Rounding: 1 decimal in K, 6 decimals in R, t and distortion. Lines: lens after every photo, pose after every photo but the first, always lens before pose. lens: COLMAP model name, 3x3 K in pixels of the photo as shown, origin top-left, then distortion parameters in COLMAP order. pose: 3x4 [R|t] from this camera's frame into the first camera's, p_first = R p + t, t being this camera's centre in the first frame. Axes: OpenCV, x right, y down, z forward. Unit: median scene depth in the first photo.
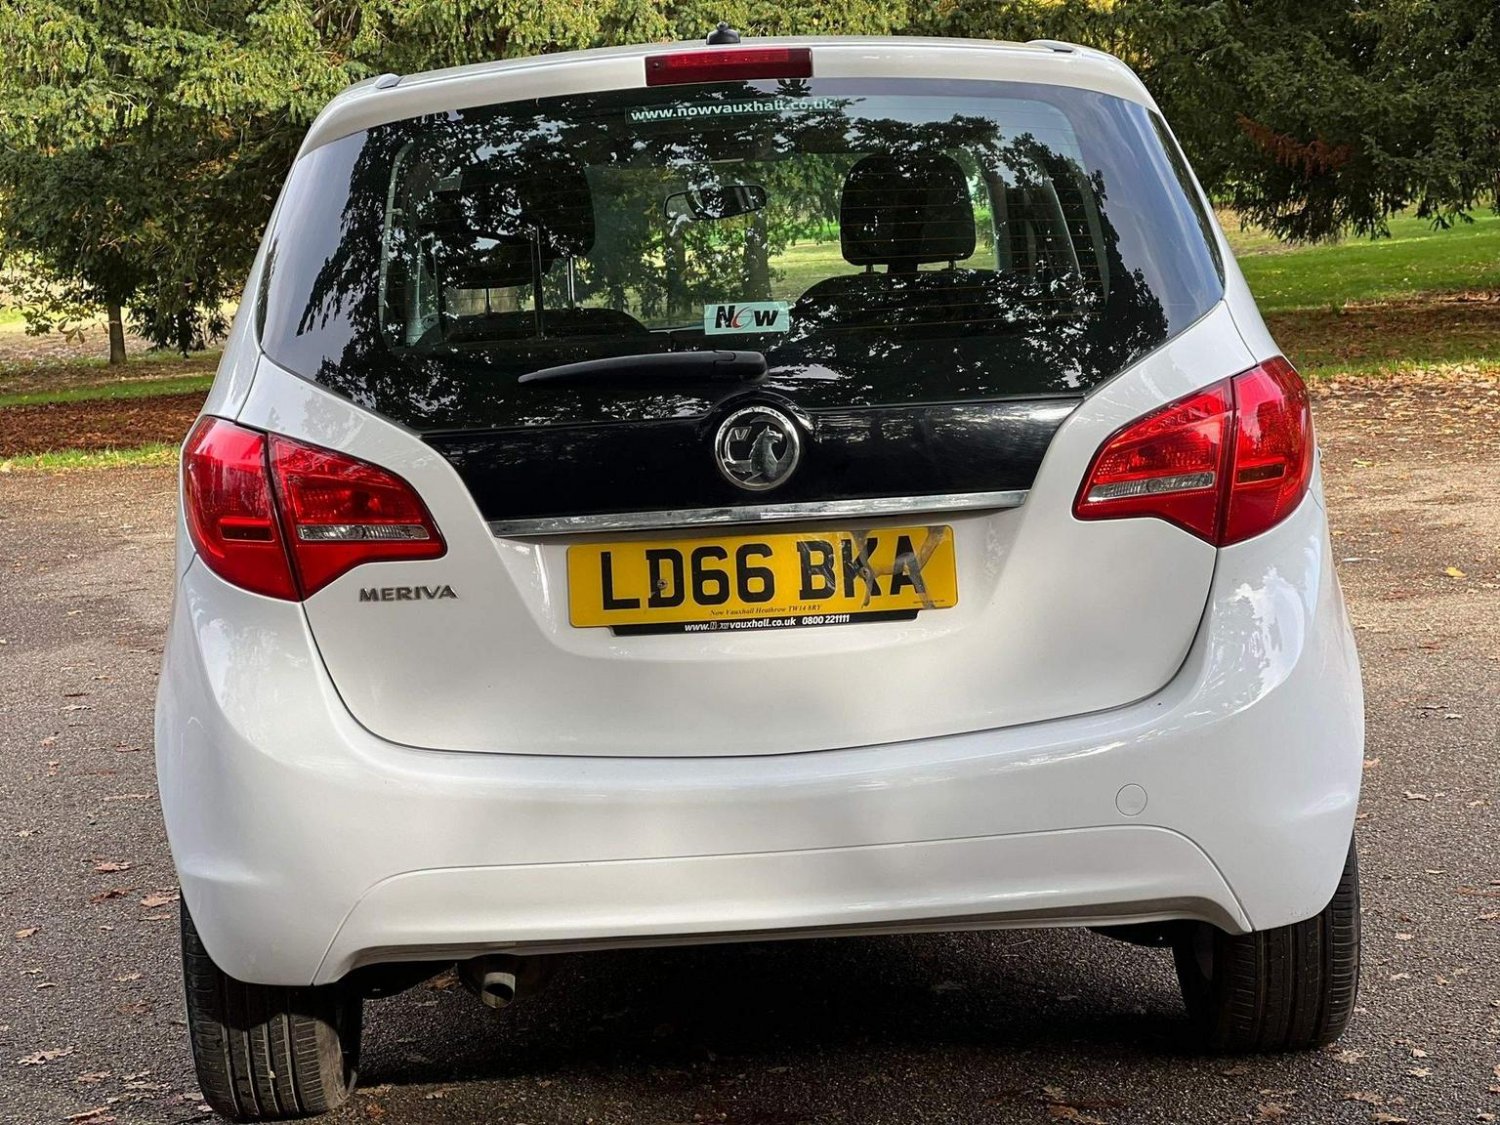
lens RADIAL K [[3379.4, 0, 750.0], [0, 3379.4, 562.5], [0, 0, 1]] dist [-0.006822, 2.089195]
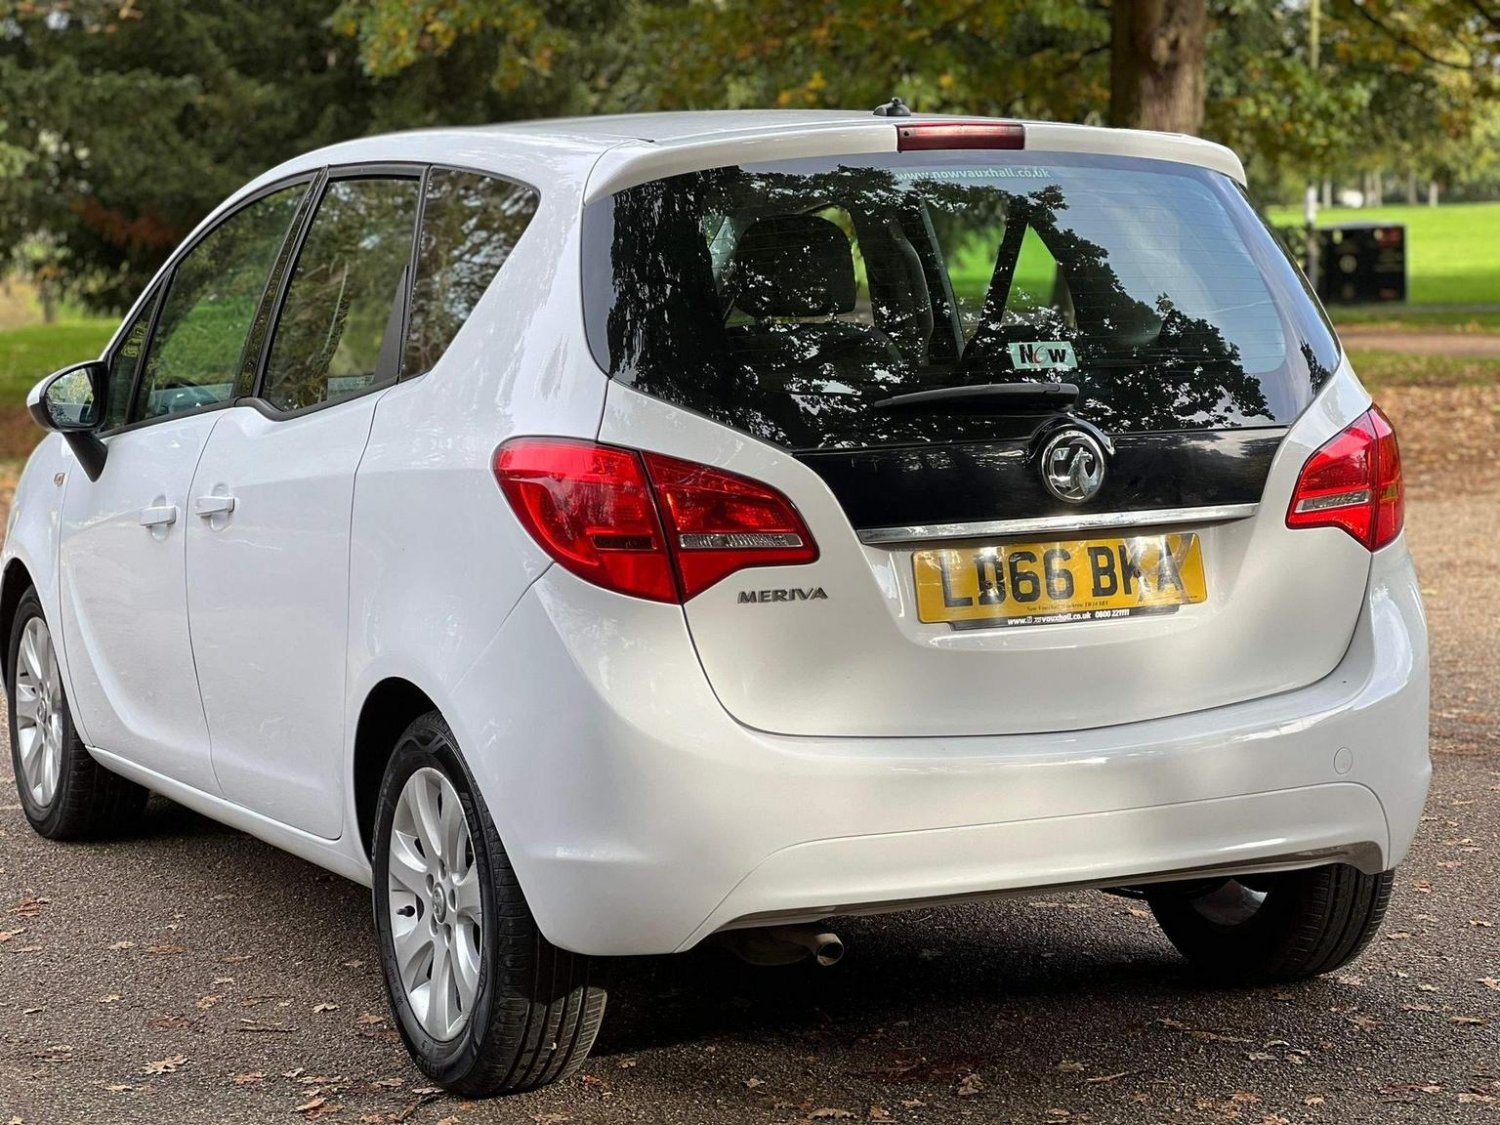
lens RADIAL K [[3387.9, 0, 739.0], [0, 3387.9, 525.6], [0, 0, 1]] dist [0.067995, 1.072029]
pose [[0.913237, -0.001338, 0.407427, -0.572636], [0.015513, 0.999384, -0.031491, 0.021357], [-0.407134, 0.035079, 0.912694, -0.020002]]
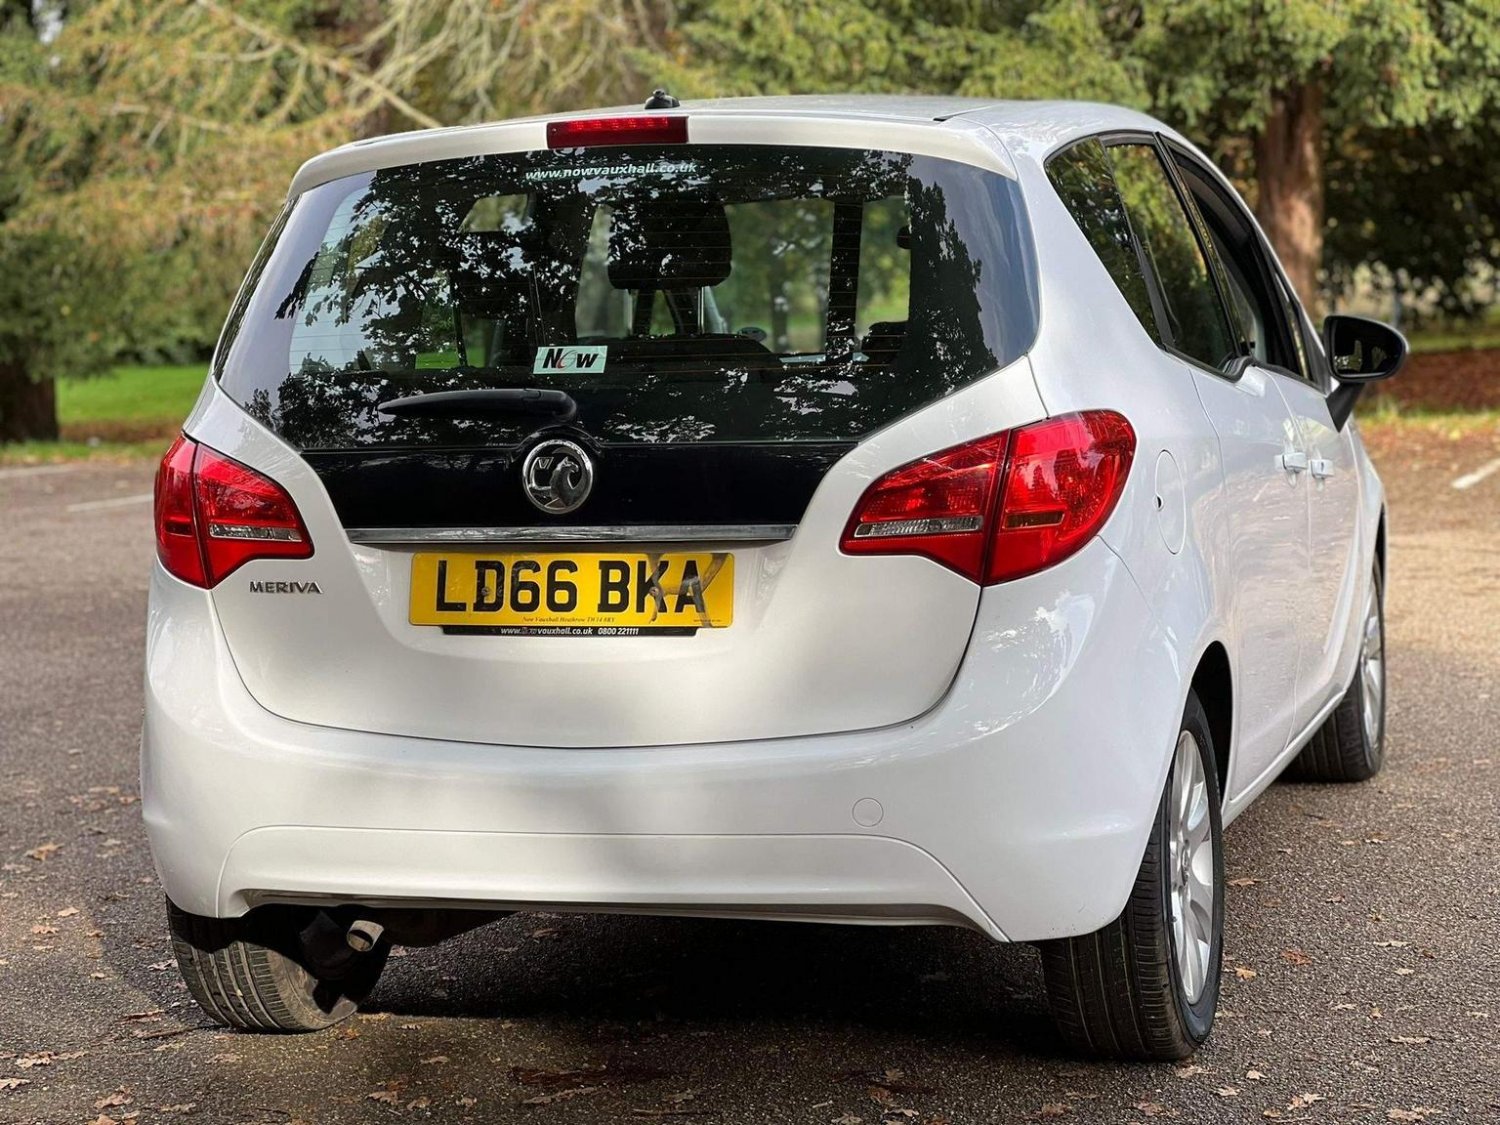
lens RADIAL K [[3379.4, 0, 750.0], [0, 3379.4, 562.5], [0, 0, 1]] dist [-0.006822, 2.089195]
pose [[0.945681, 0.053008, -0.320745, 0.421575], [-0.050014, 0.998594, 0.017573, -0.027712], [0.321226, -0.000576, 0.947002, -0.048728]]
